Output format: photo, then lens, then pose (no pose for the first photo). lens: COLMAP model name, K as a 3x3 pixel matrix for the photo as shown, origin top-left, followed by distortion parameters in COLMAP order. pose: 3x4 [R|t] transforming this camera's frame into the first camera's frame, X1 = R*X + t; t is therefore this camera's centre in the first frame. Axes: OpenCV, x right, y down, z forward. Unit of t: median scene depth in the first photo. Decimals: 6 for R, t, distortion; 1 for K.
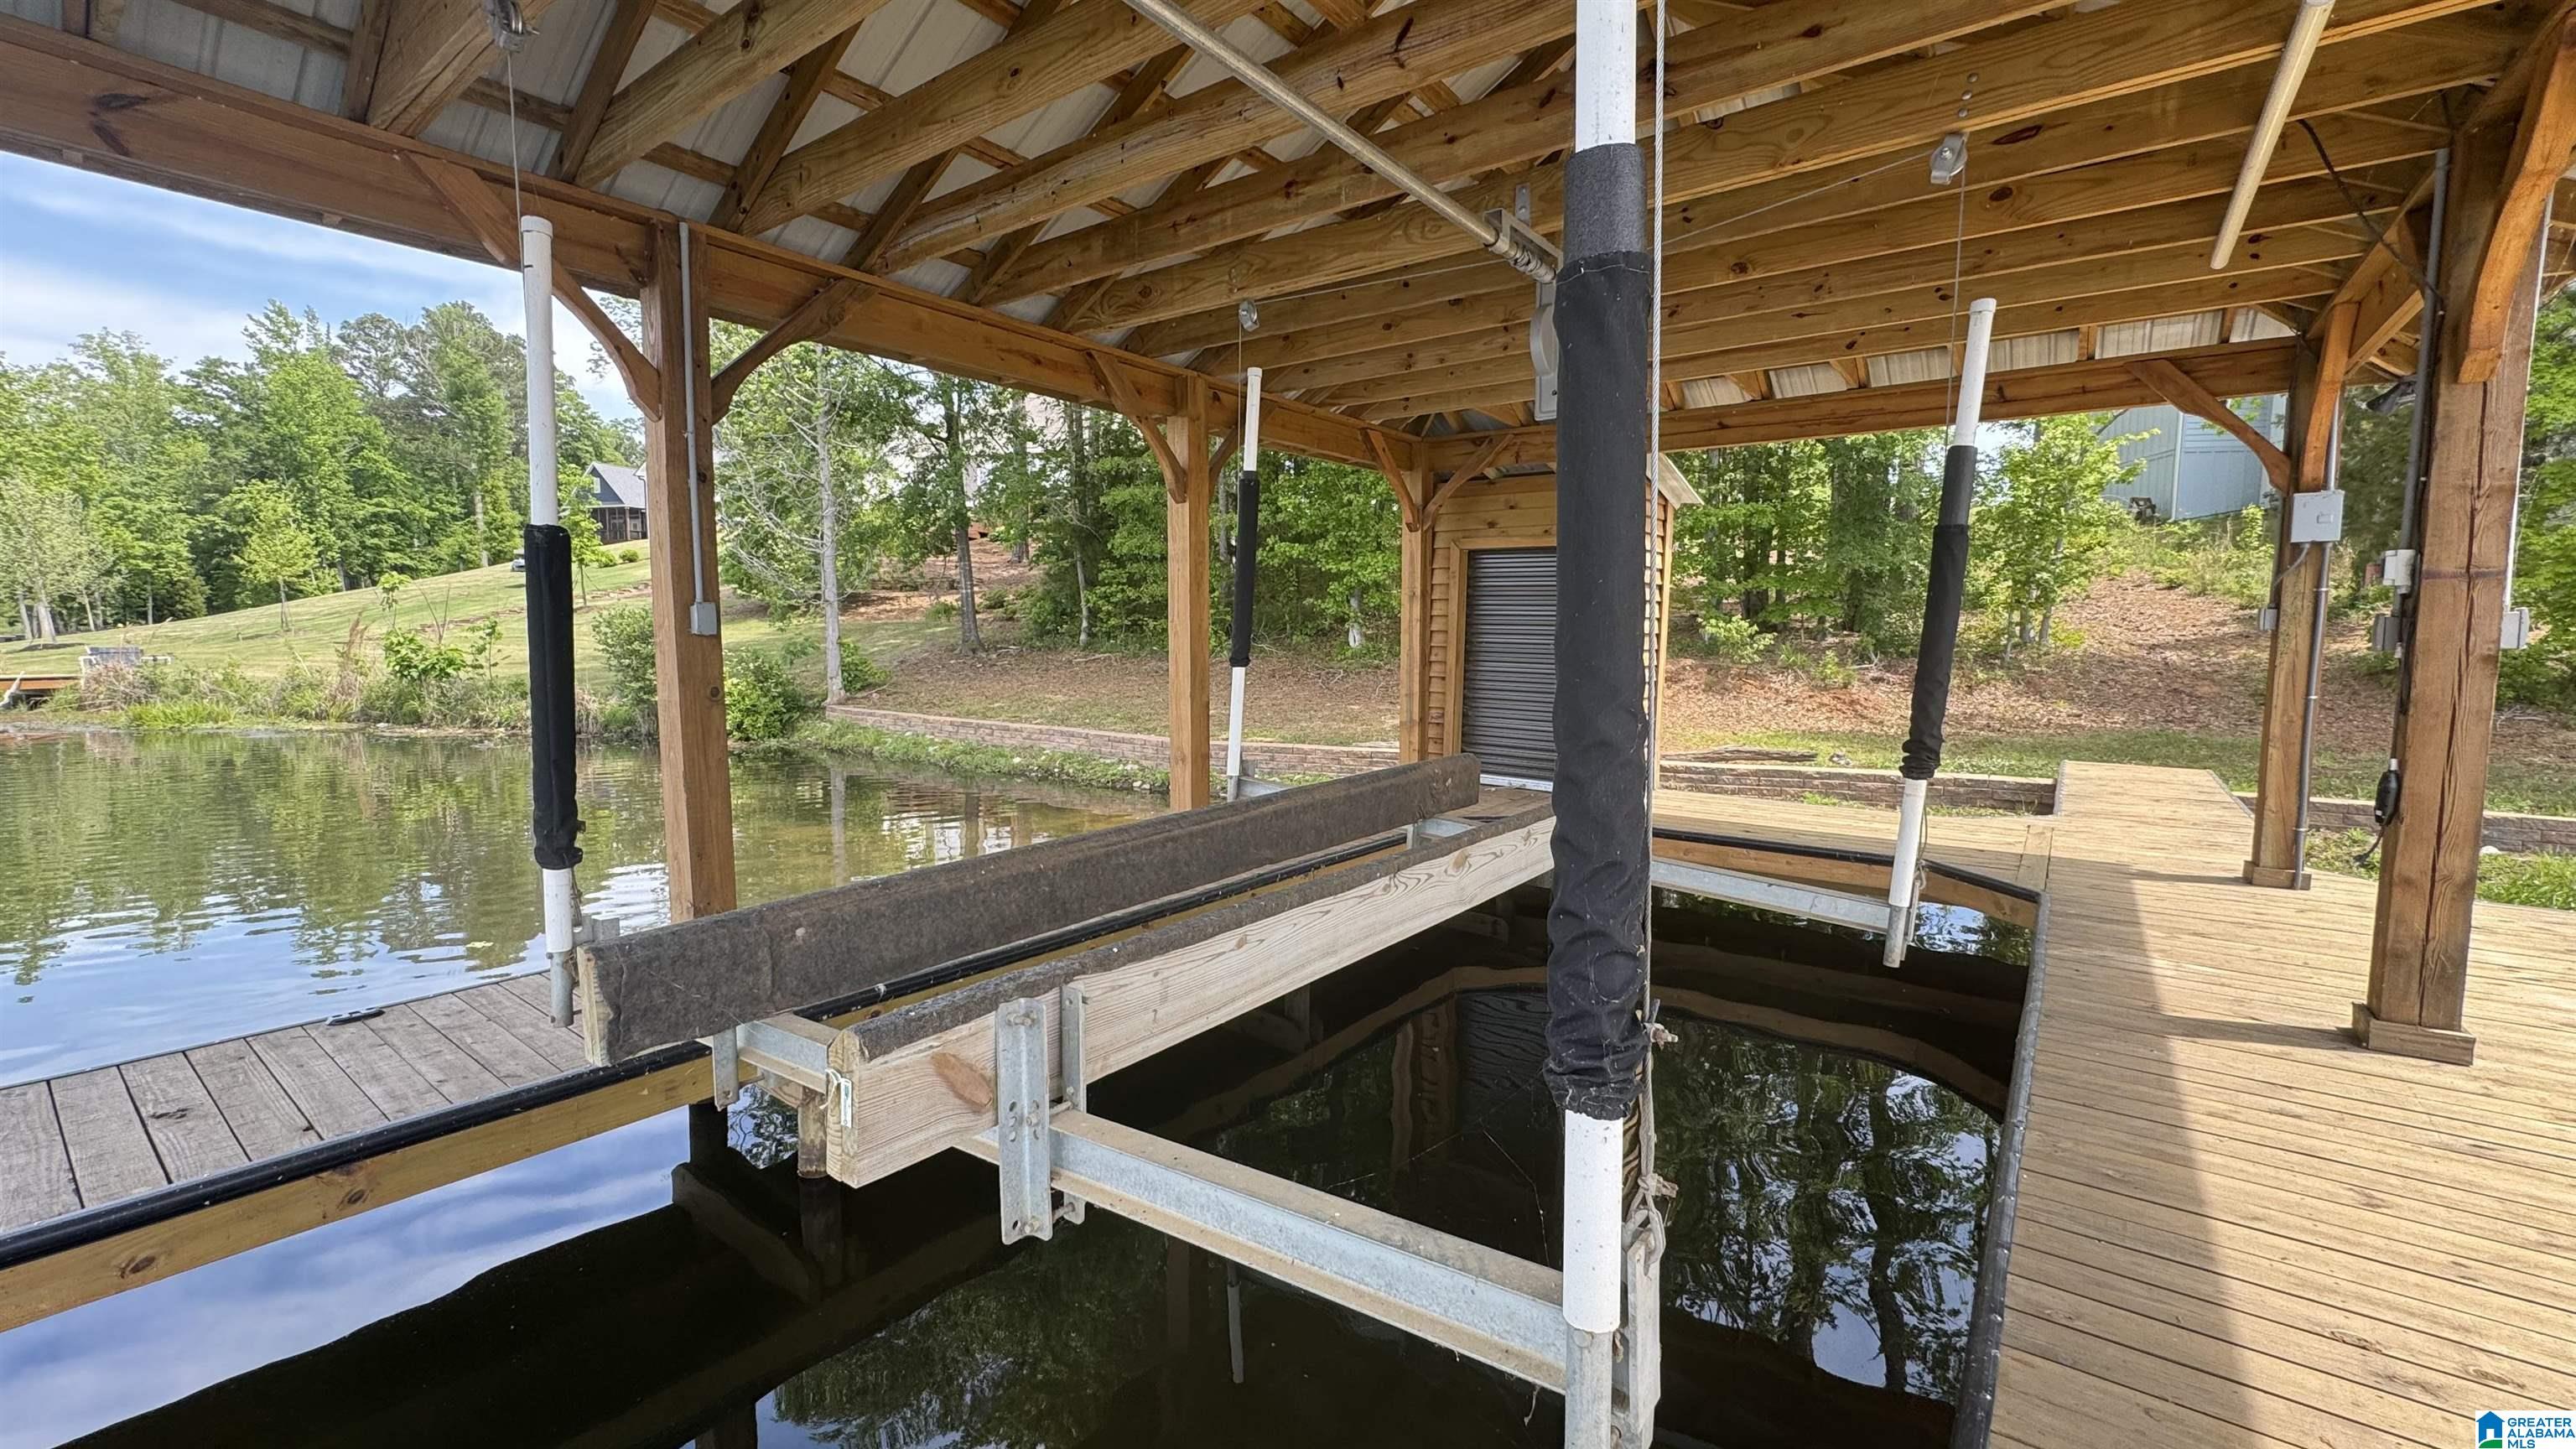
lens RADIAL K [[1025.0, 0, 1288.3], [0, 1025.0, 722.7], [0, 0, 1]] dist [-0.004904, 0.000721]
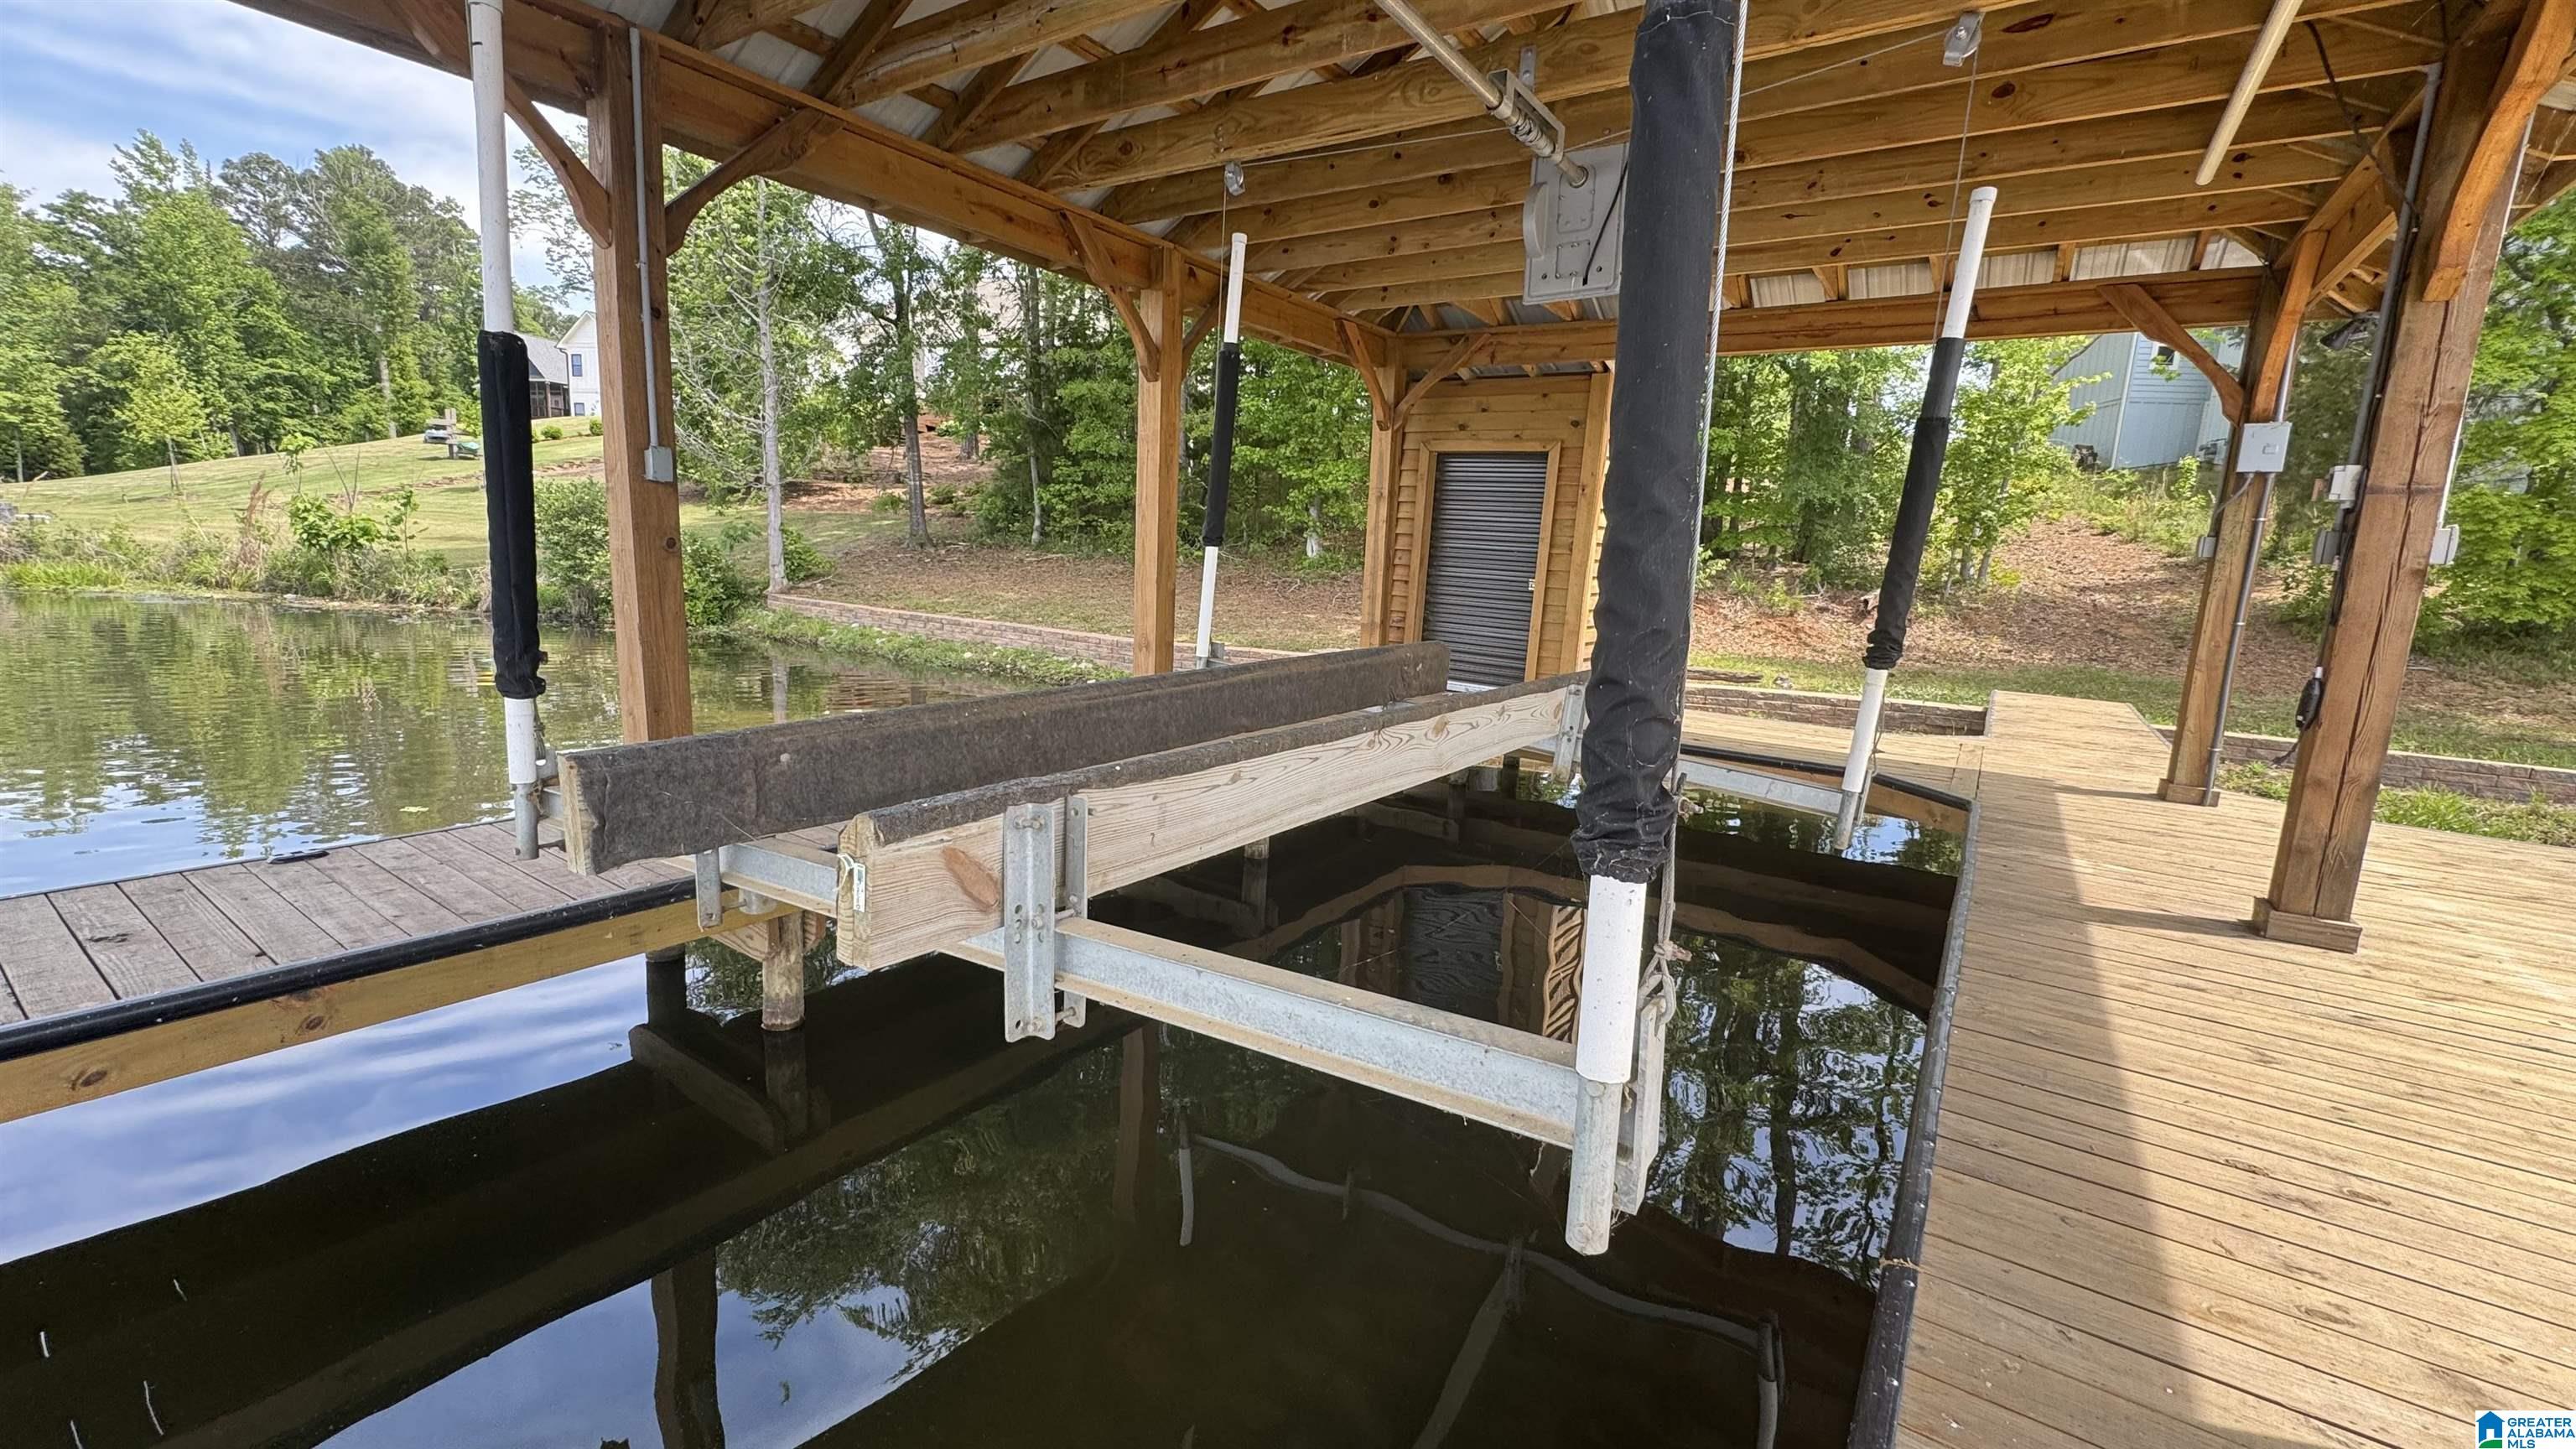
lens RADIAL K [[1025.0, 0, 1286.5], [0, 1025.0, 719.5], [0, 0, 1]] dist [-0.004904, 0.000721]
pose [[0.998088, 0.035280, 0.050756, -0.006018], [-0.039128, 0.996268, 0.076934, 0.009620], [-0.047852, -0.078773, 0.995743, -0.000324]]
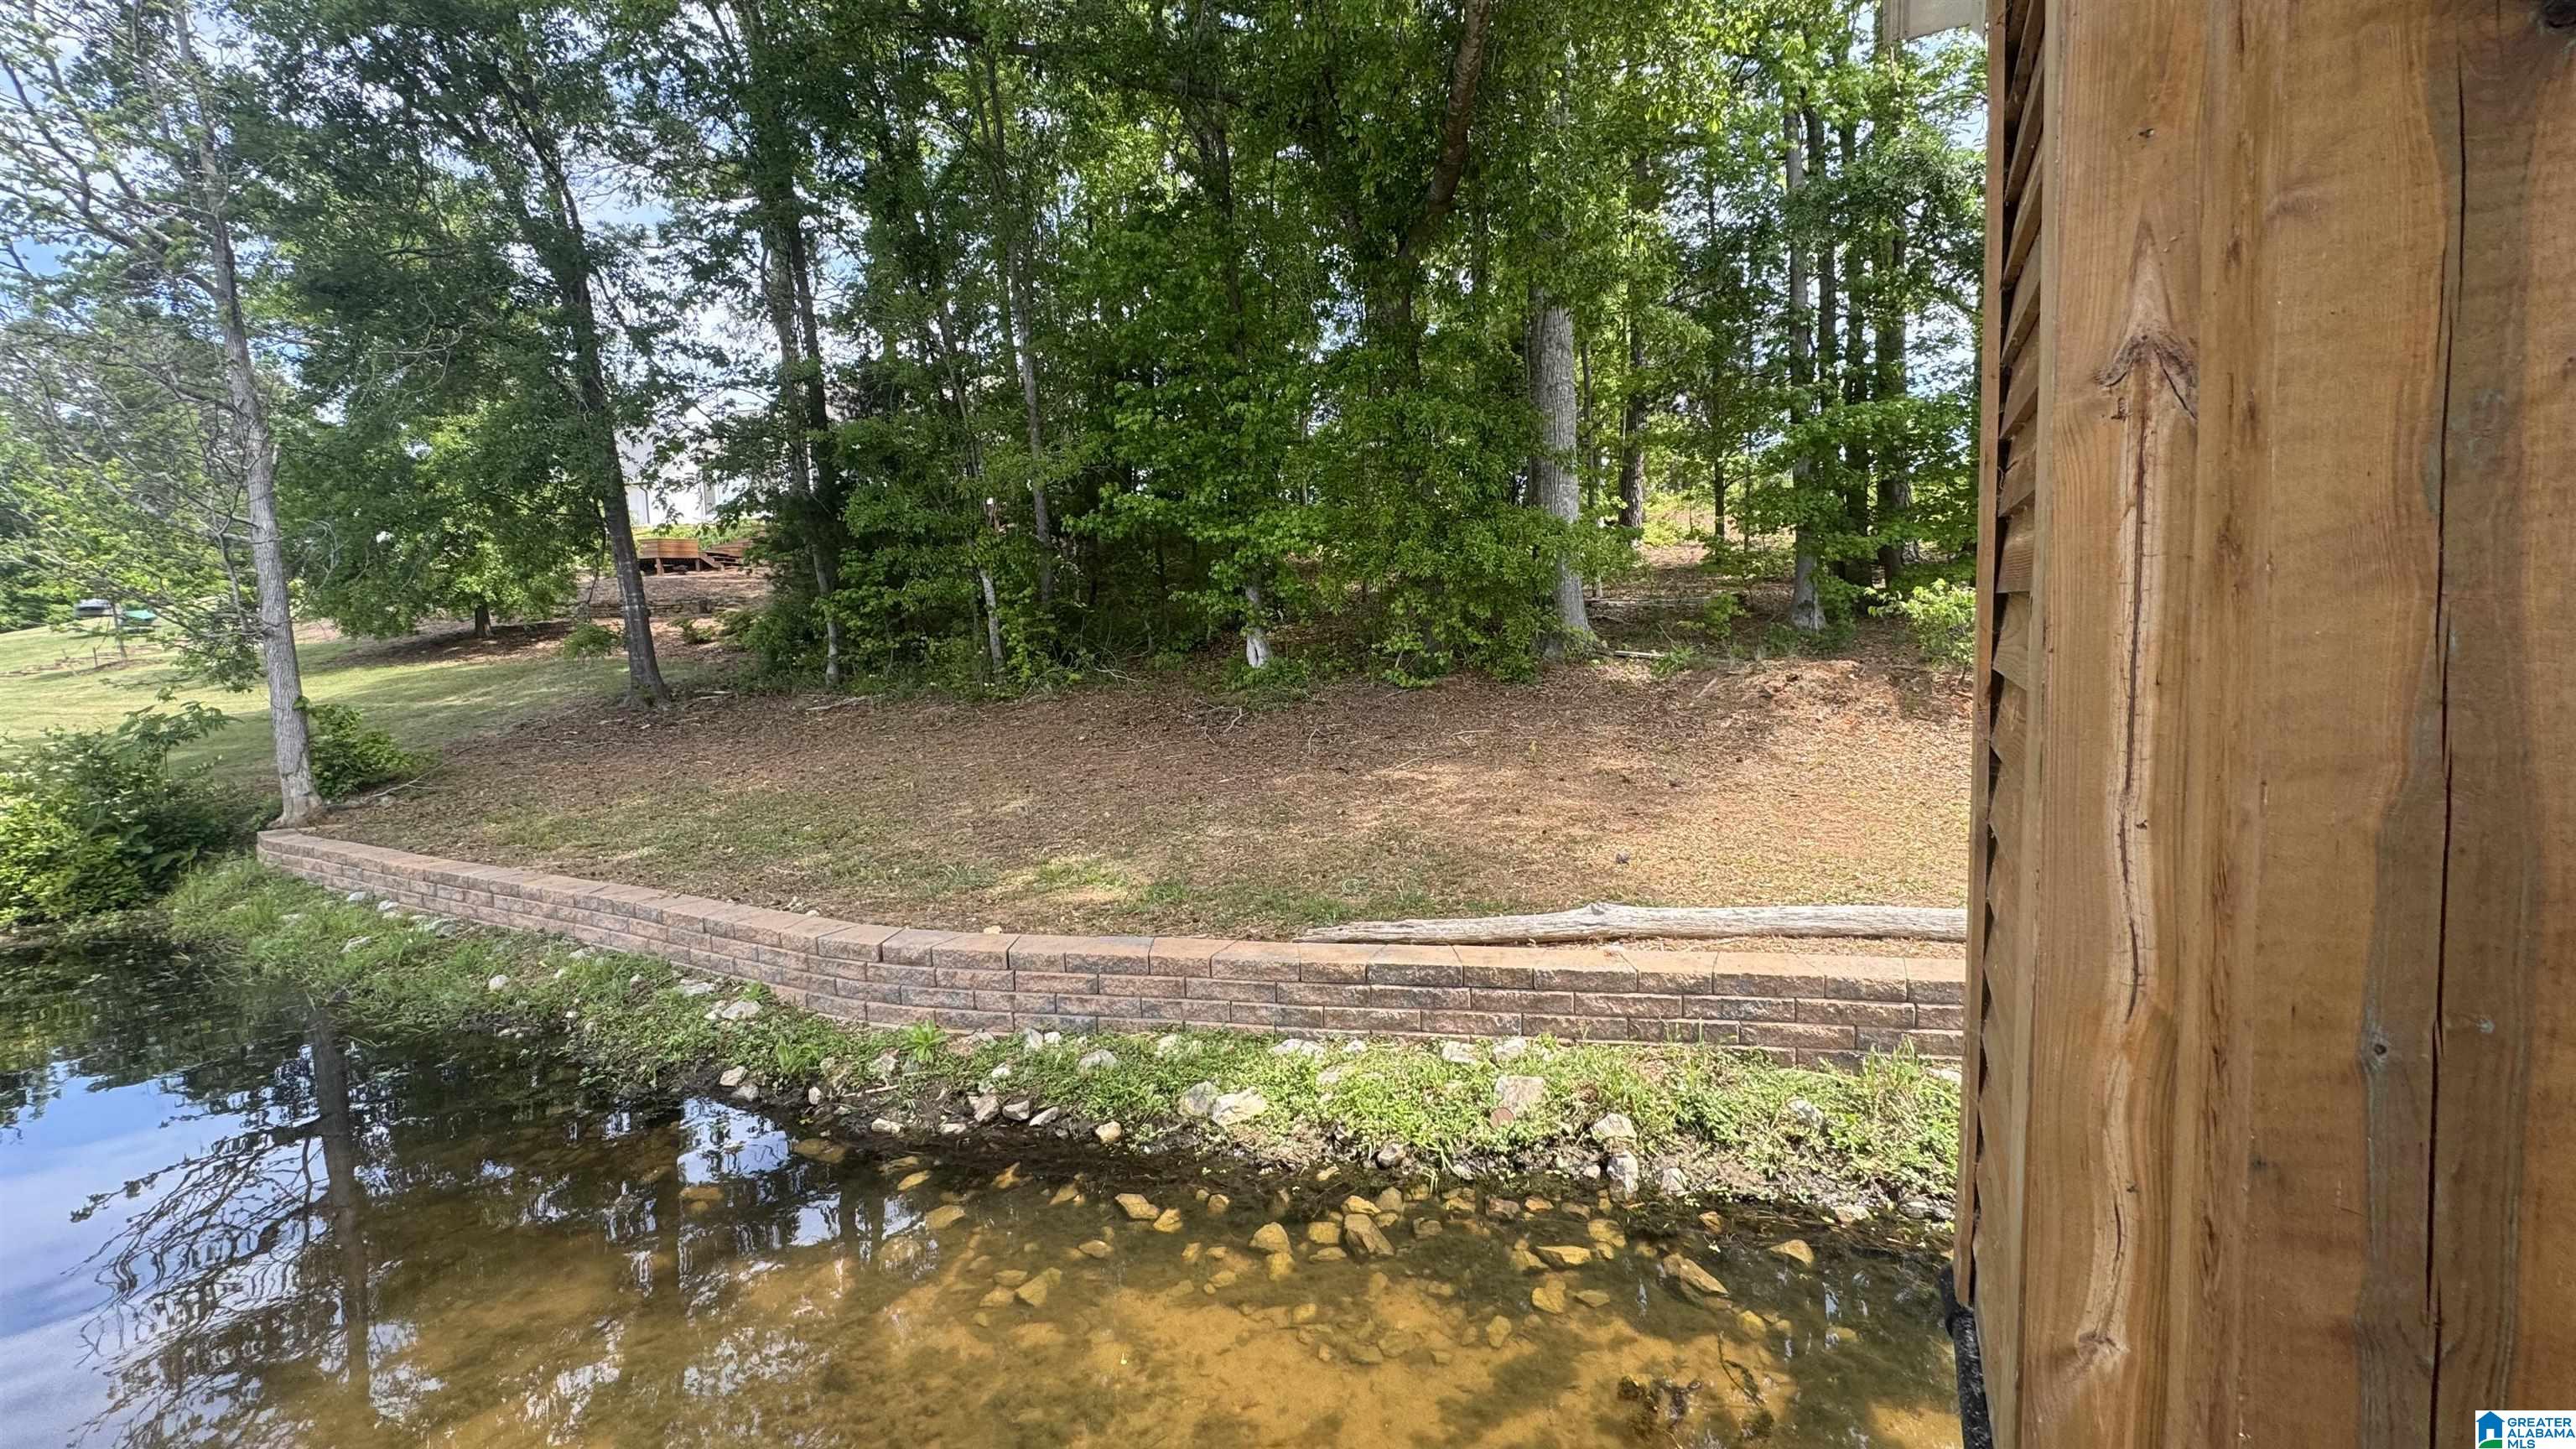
lens RADIAL K [[1025.0, 0, 1296.7], [0, 1025.0, 731.4], [0, 0, 1]] dist [-0.004904, 0.000721]
pose [[0.990634, -0.058575, 0.123340, 0.012679], [0.059054, 0.998255, -0.000228, -0.041940], [-0.123111, 0.007510, 0.992364, 0.486335]]
